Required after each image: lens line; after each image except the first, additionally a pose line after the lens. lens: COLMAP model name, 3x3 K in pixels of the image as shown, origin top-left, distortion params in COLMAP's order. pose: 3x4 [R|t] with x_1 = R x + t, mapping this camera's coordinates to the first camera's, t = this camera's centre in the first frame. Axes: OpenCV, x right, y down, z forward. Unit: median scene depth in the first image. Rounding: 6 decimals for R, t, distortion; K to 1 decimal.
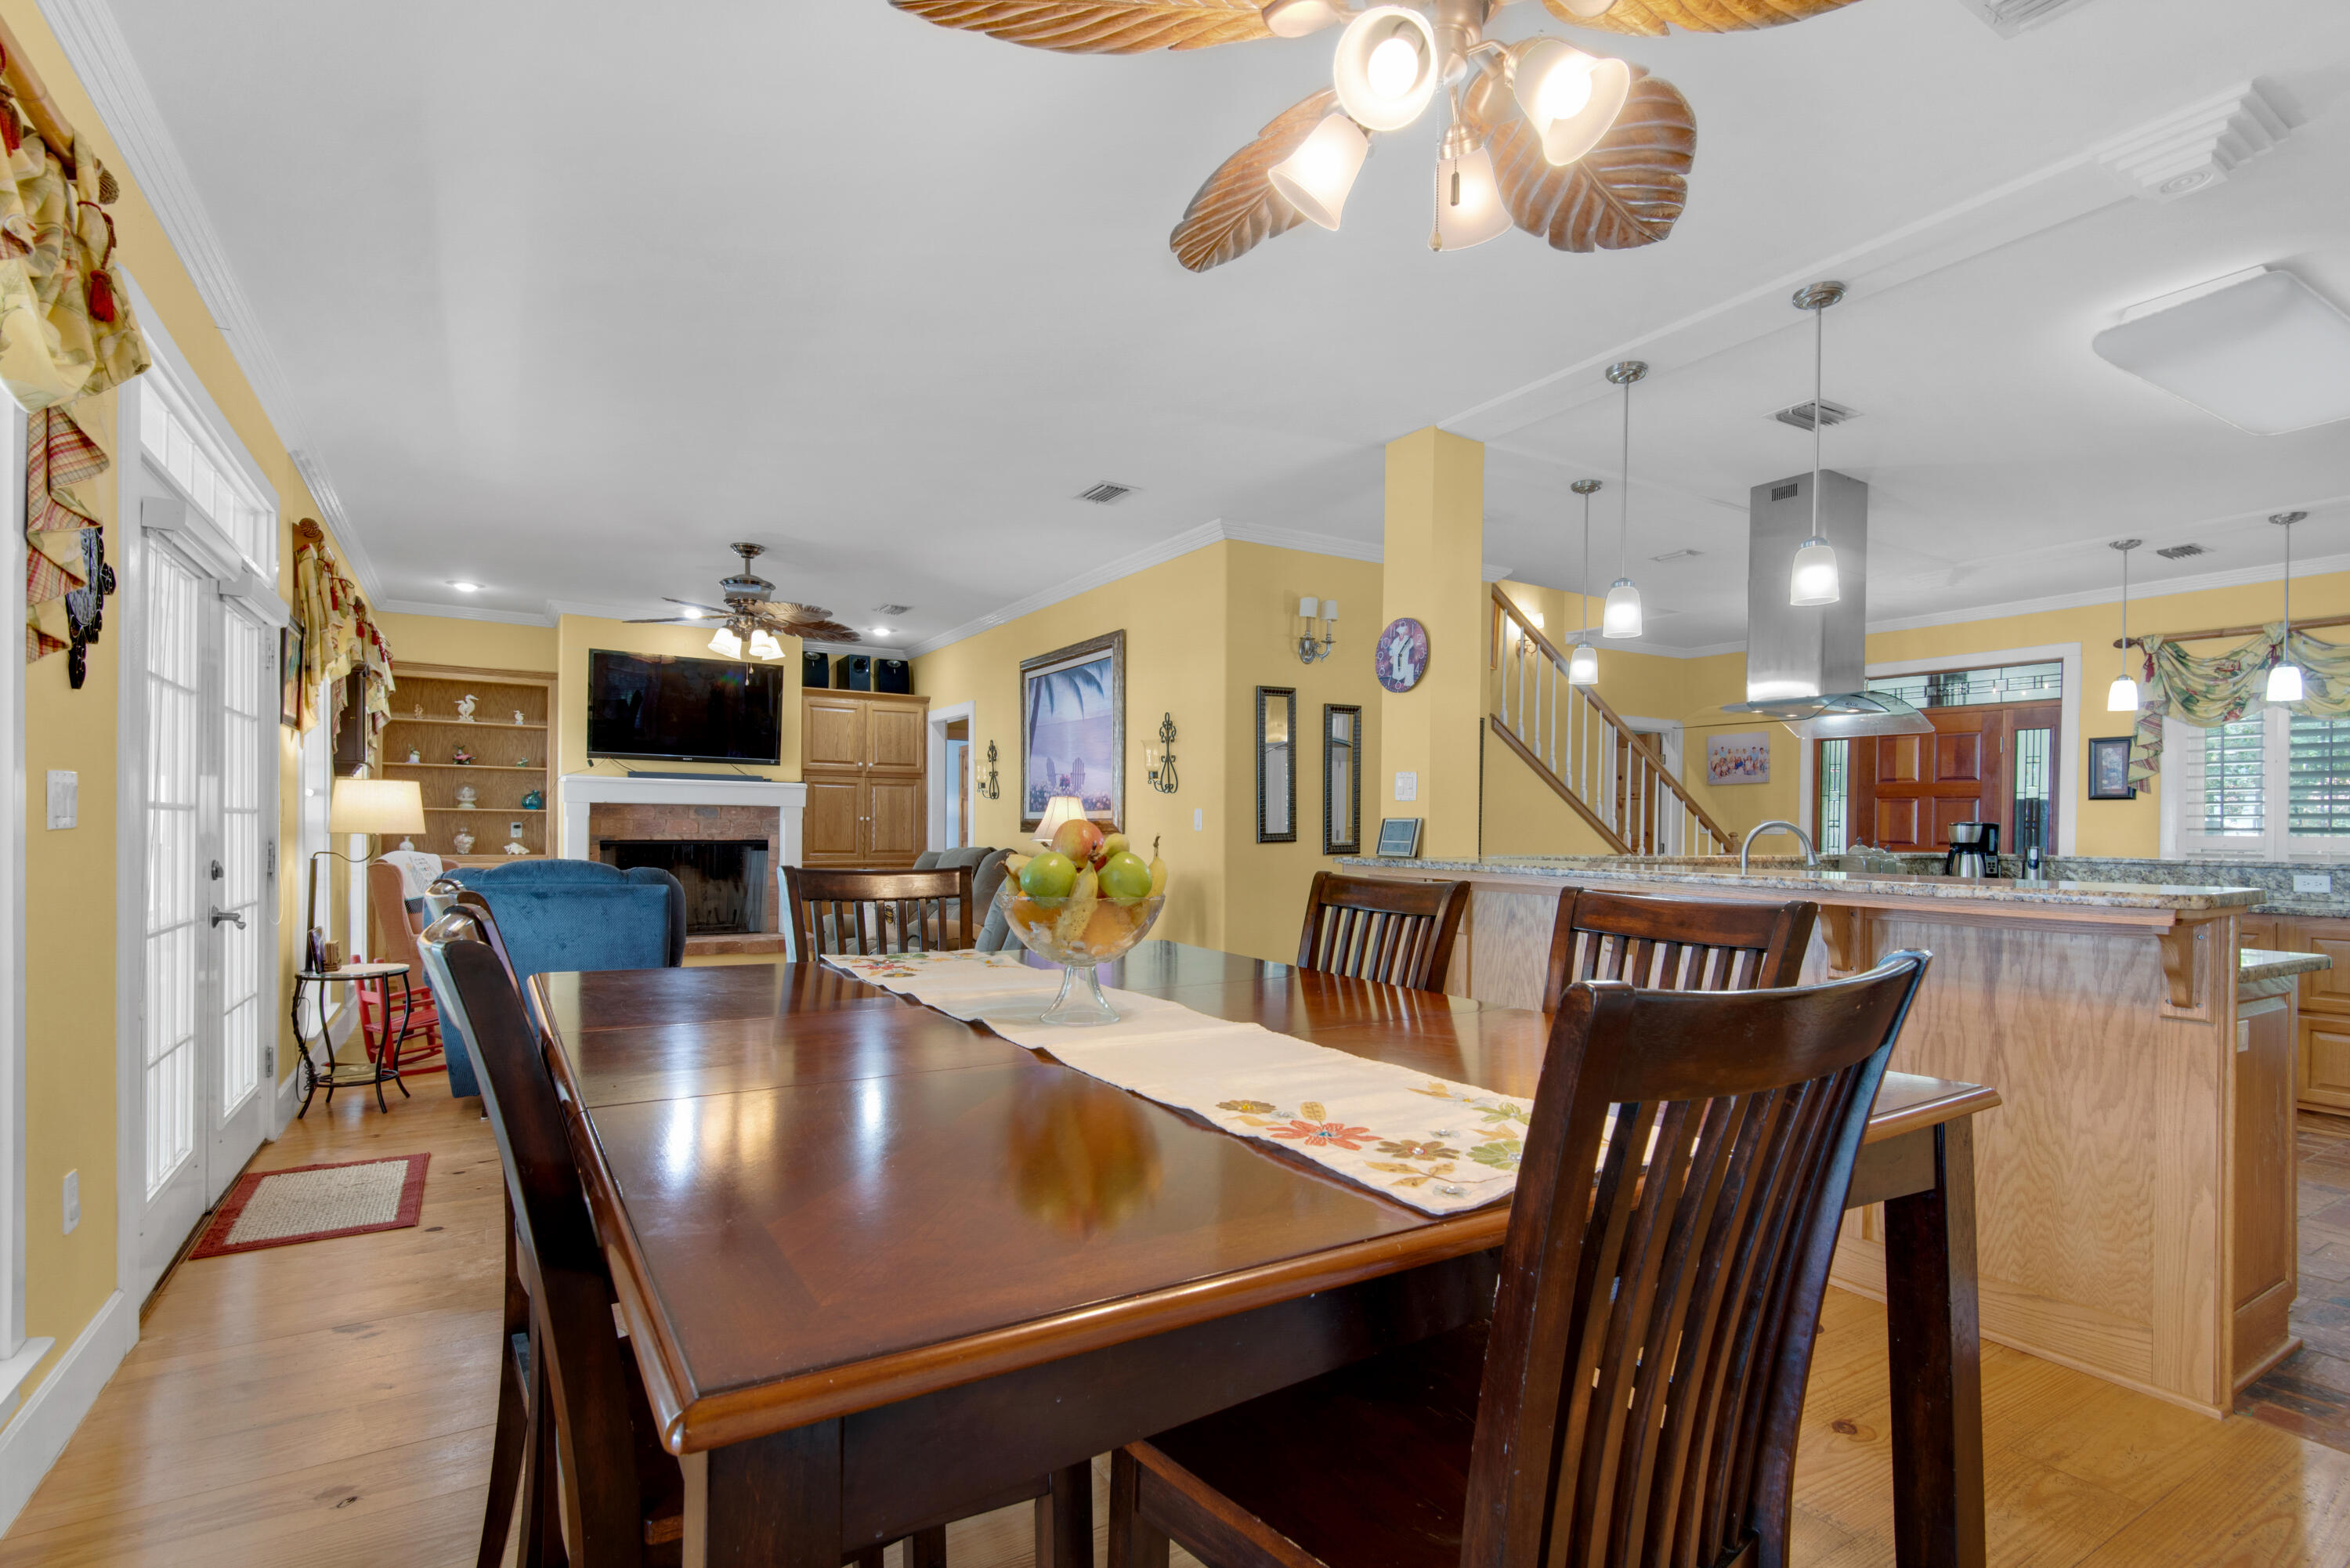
lens RADIAL K [[1111.7, 0, 1191.8], [0, 1111.7, 831.9], [0, 0, 1]] dist [0.025837, -0.017196]
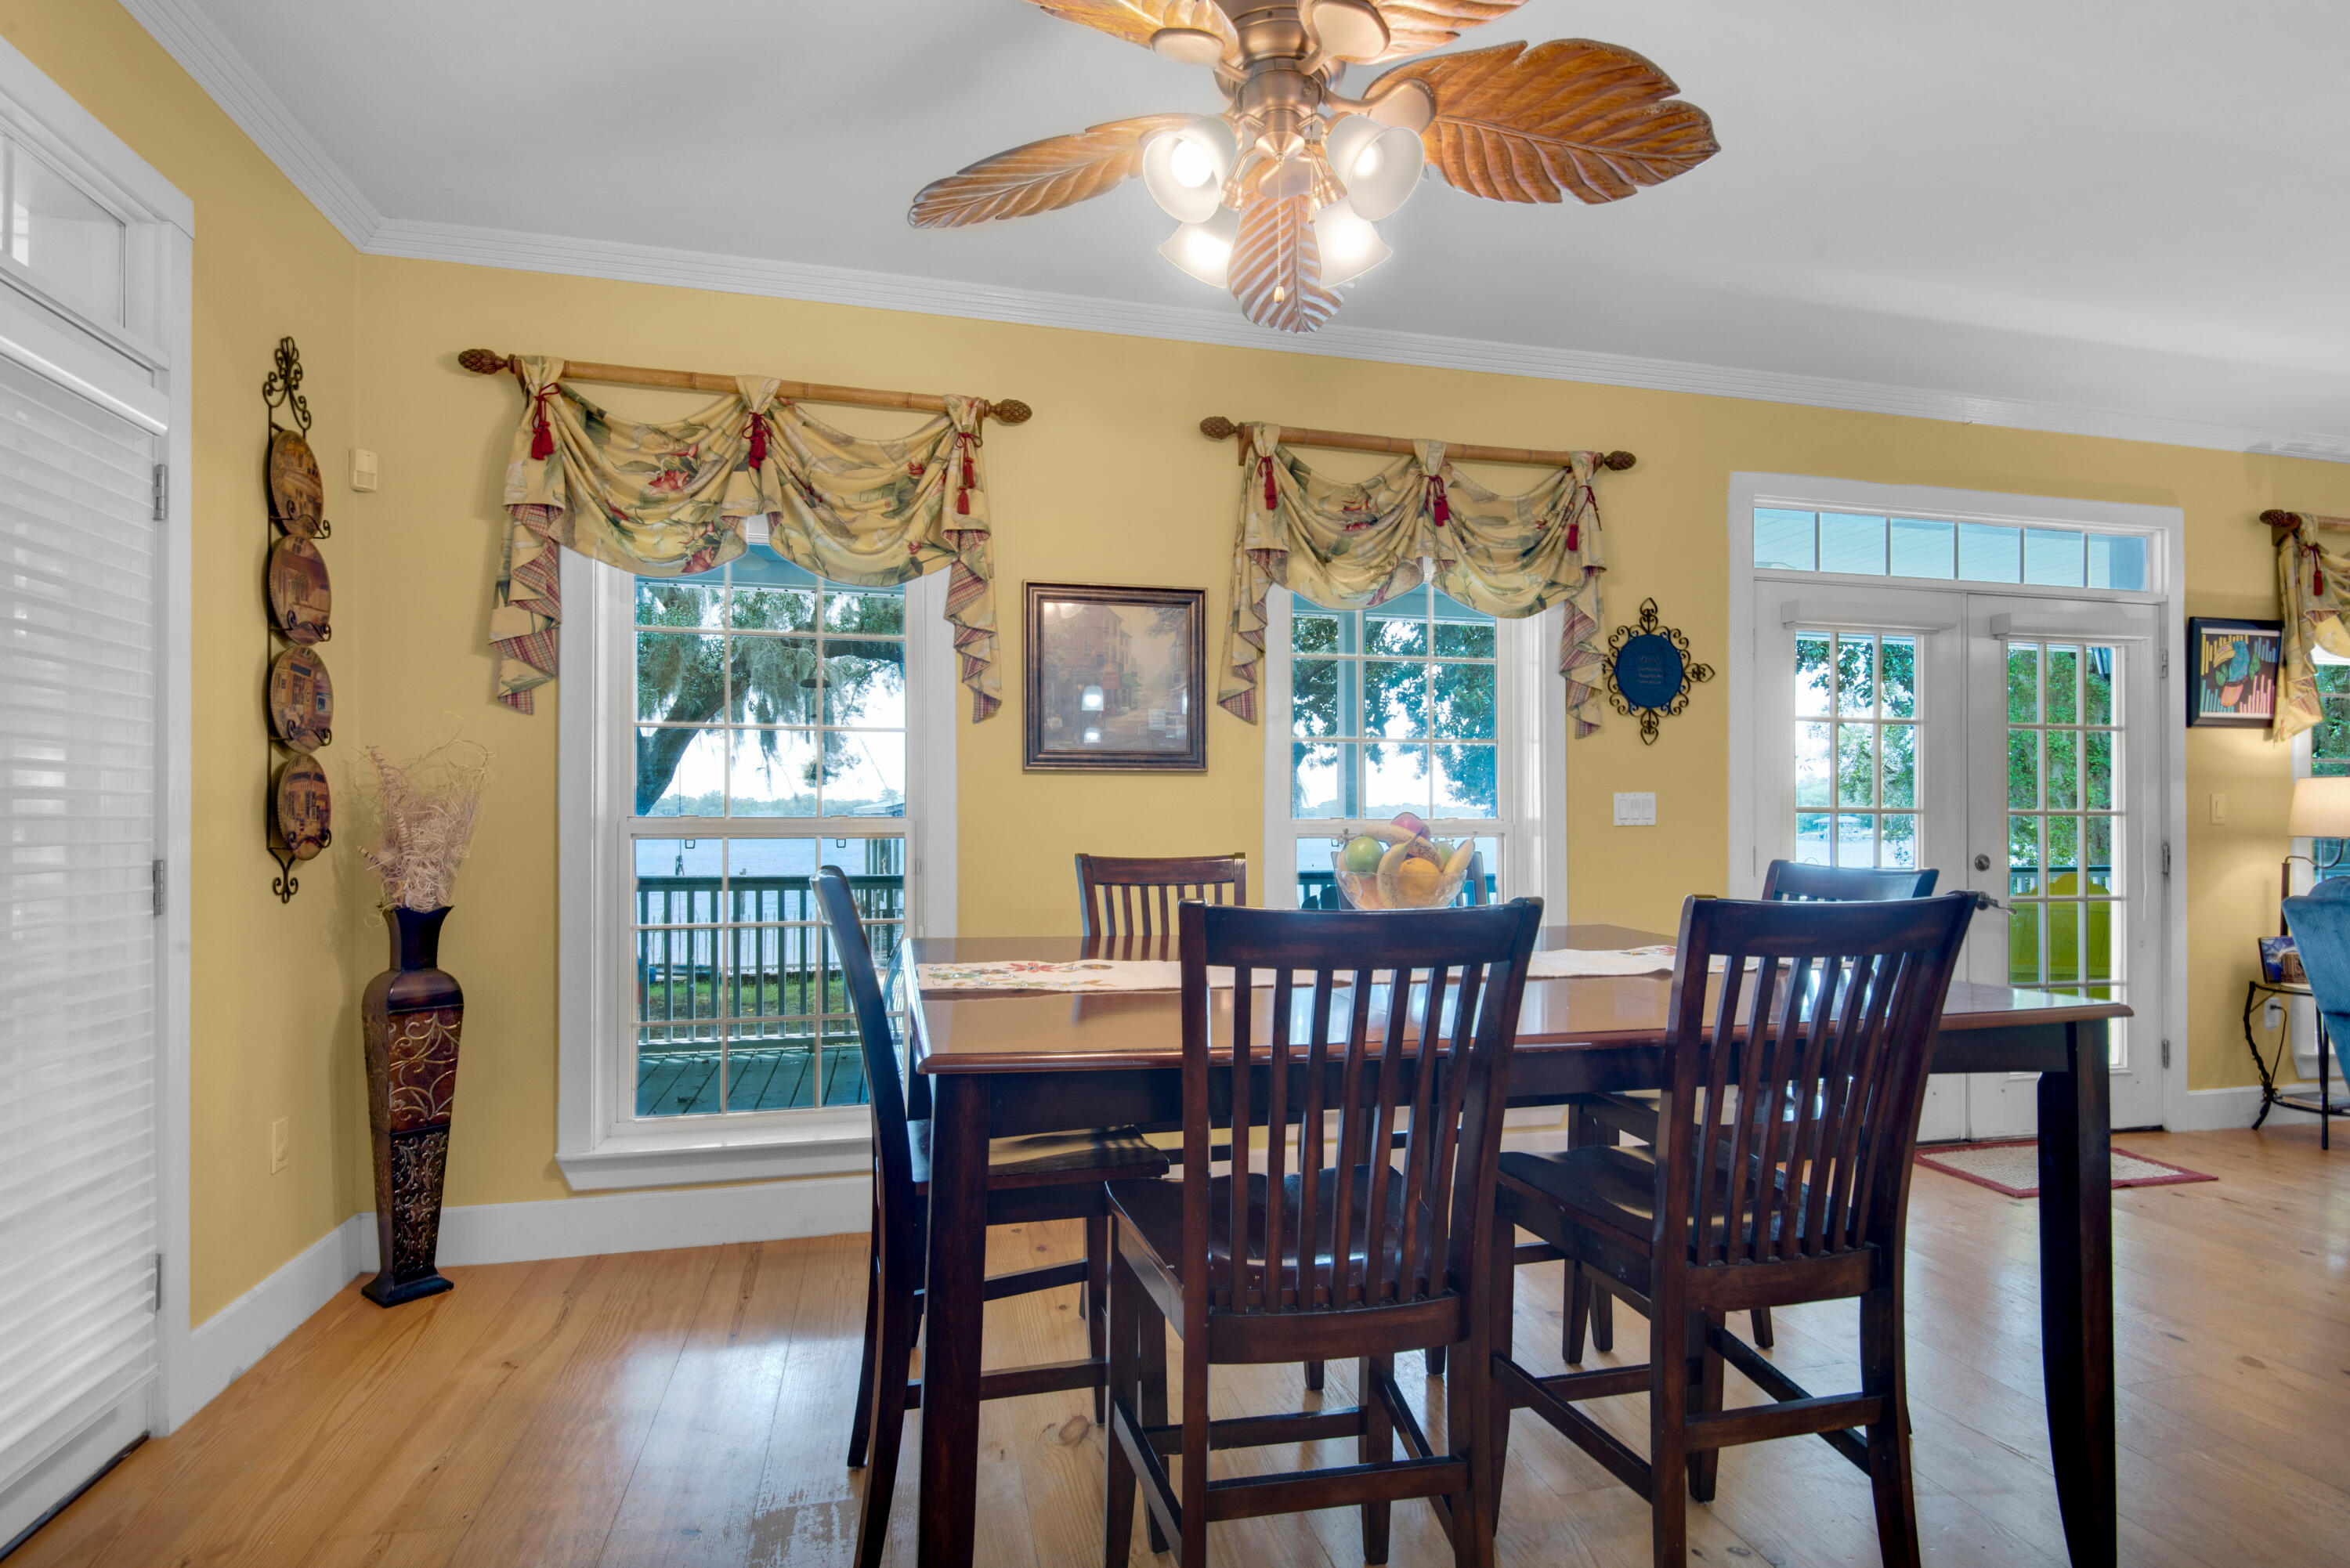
lens RADIAL K [[1218.2, 0, 1206.7], [0, 1218.2, 812.0], [0, 0, 1]] dist [0.006394, -0.000052]
pose [[-0.295031, -0.019892, -0.955281, 0.335818], [-0.010461, 0.999791, -0.017588, 0.006536], [0.955431, 0.004805, -0.295177, 0.305975]]
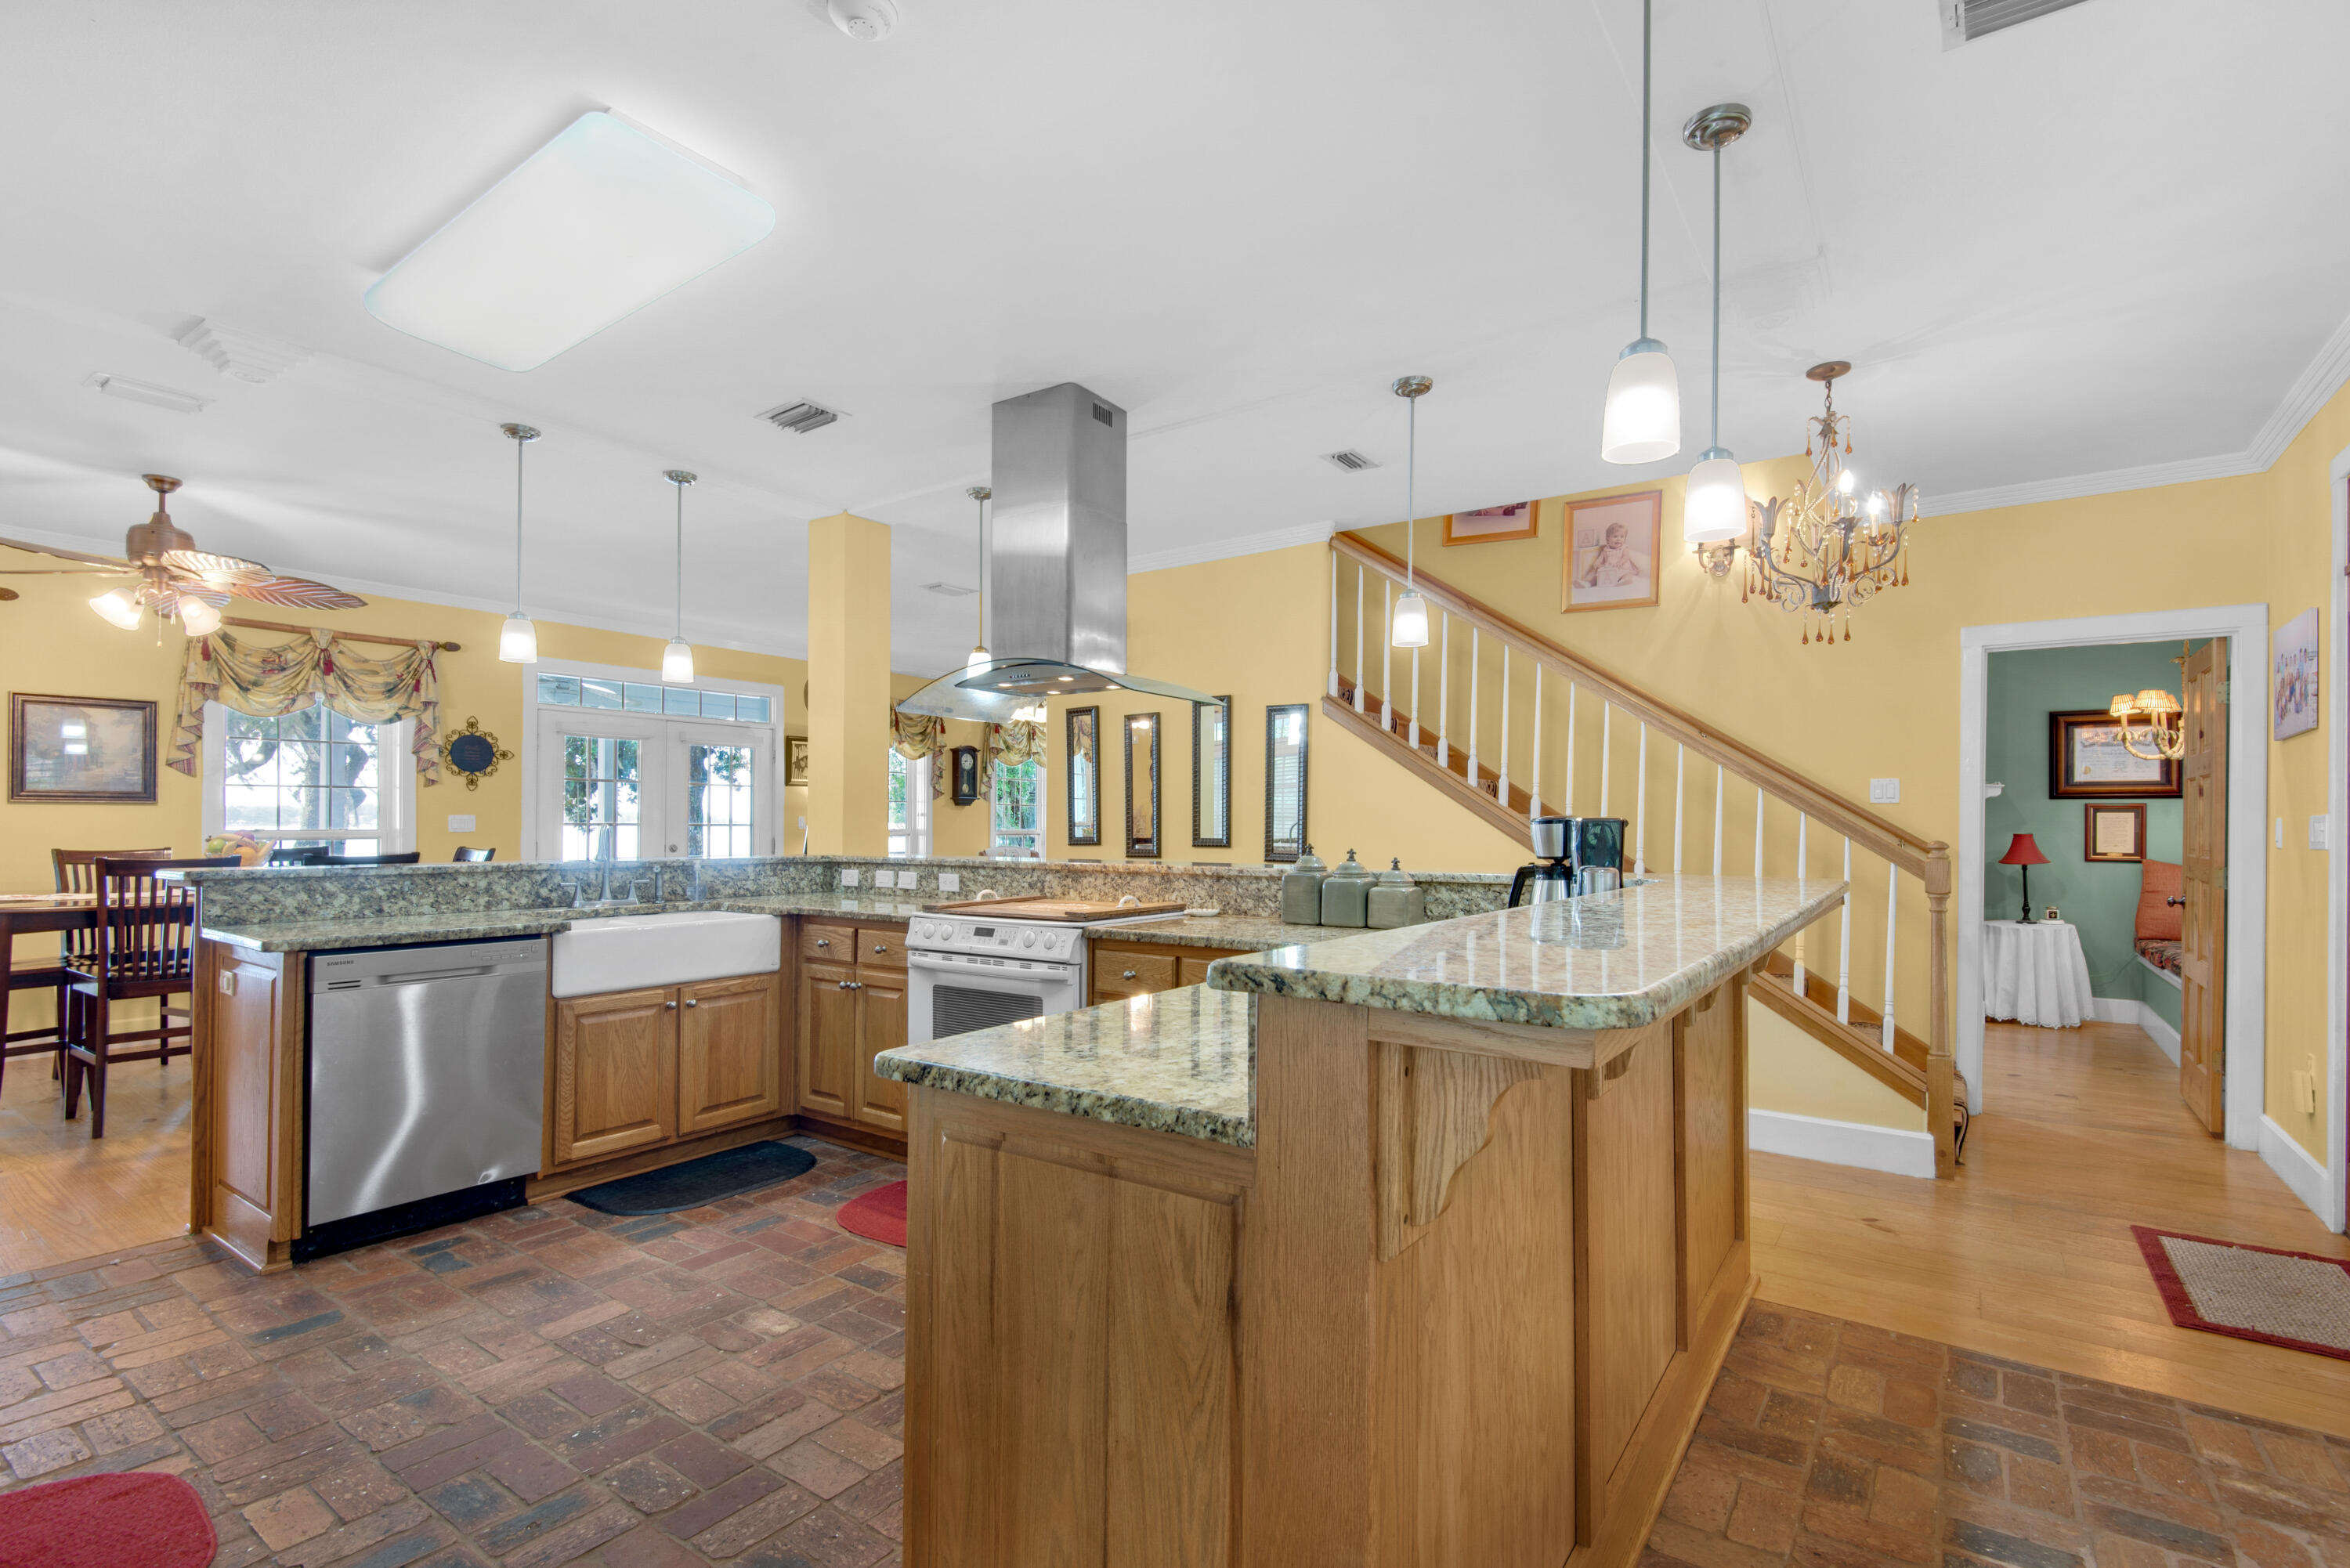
lens RADIAL K [[1081.6, 0, 1189.9], [0, 1081.6, 812.5], [0, 0, 1]] dist [0.030589, -0.024217]
pose [[0.387229, -0.018508, -0.921798, 0.969984], [-0.005884, 0.999729, -0.022544, 0.000897], [0.921965, 0.014153, 0.387015, 0.582508]]
